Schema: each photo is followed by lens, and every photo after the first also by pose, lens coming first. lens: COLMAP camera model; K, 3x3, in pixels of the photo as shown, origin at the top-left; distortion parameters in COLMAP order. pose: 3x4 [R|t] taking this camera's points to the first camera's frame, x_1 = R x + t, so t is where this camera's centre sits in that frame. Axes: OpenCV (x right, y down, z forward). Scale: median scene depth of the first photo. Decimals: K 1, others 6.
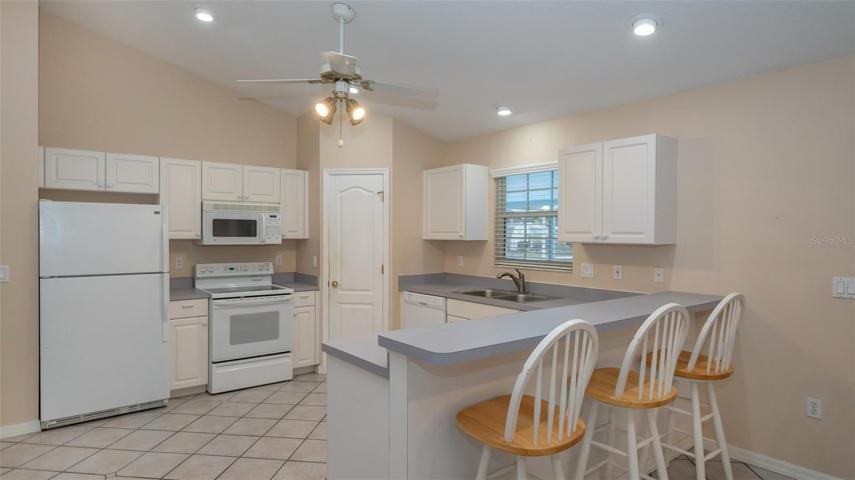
lens RADIAL K [[496.1, 0, 439.6], [0, 496.1, 236.9], [0, 0, 1]] dist [-0.007507, -0.001572]
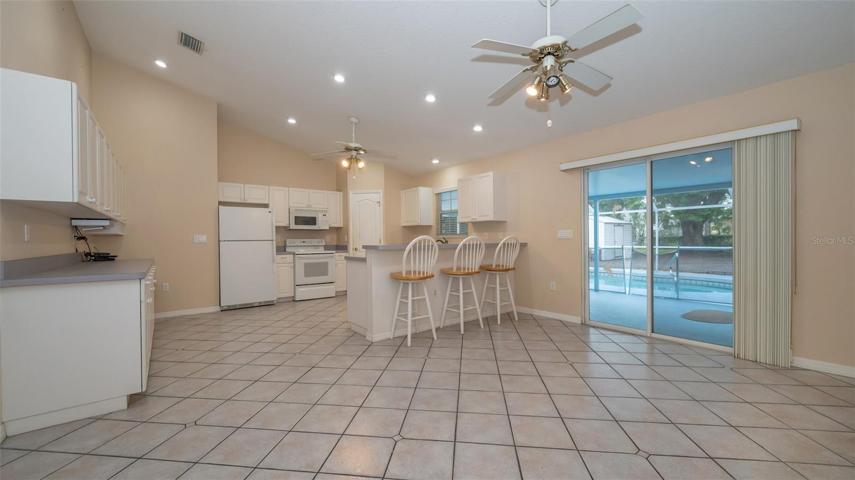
lens RADIAL K [[340.4, 0, 430.2], [0, 340.4, 237.5], [0, 0, 1]] dist [0.000801, 0.000004]
pose [[0.999657, -0.014431, -0.021846, 0.122584], [0.014327, 0.999885, -0.004914, 0.064893], [0.021915, 0.004599, 0.999749, -0.373175]]
